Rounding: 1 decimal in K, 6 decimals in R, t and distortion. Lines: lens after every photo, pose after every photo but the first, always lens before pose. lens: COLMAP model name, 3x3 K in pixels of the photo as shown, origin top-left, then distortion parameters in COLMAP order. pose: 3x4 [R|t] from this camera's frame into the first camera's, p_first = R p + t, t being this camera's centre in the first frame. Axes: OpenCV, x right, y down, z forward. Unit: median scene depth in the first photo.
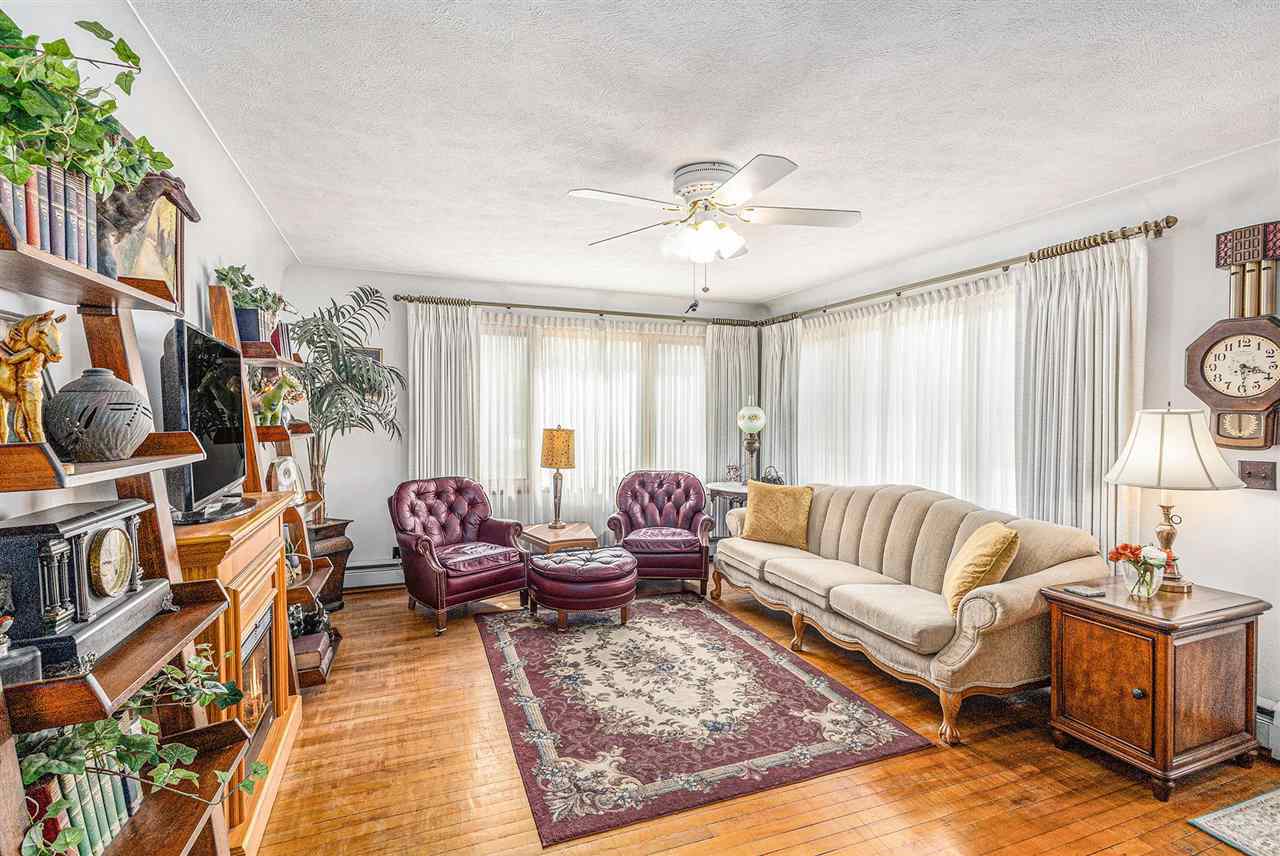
lens RADIAL K [[598.3, 0, 636.3], [0, 598.3, 430.3], [0, 0, 1]] dist [0.012426, -0.001623]
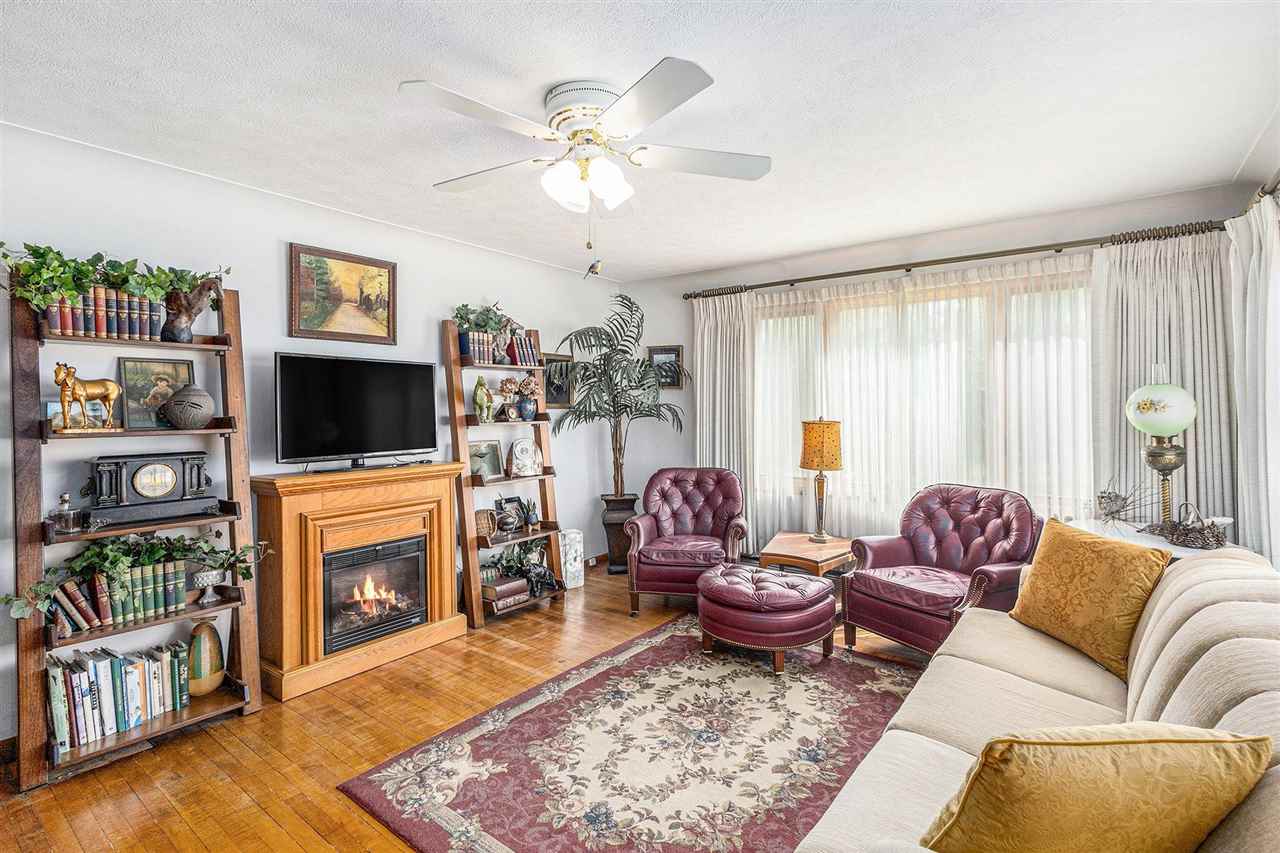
lens RADIAL K [[598.3, 0, 630.4], [0, 598.3, 408.7], [0, 0, 1]] dist [0.012426, -0.001623]
pose [[0.513215, -0.001410, -0.858259, 0.609877], [-0.012583, 0.999879, -0.009167, -0.012532], [0.858168, 0.015504, 0.513135, 0.480584]]
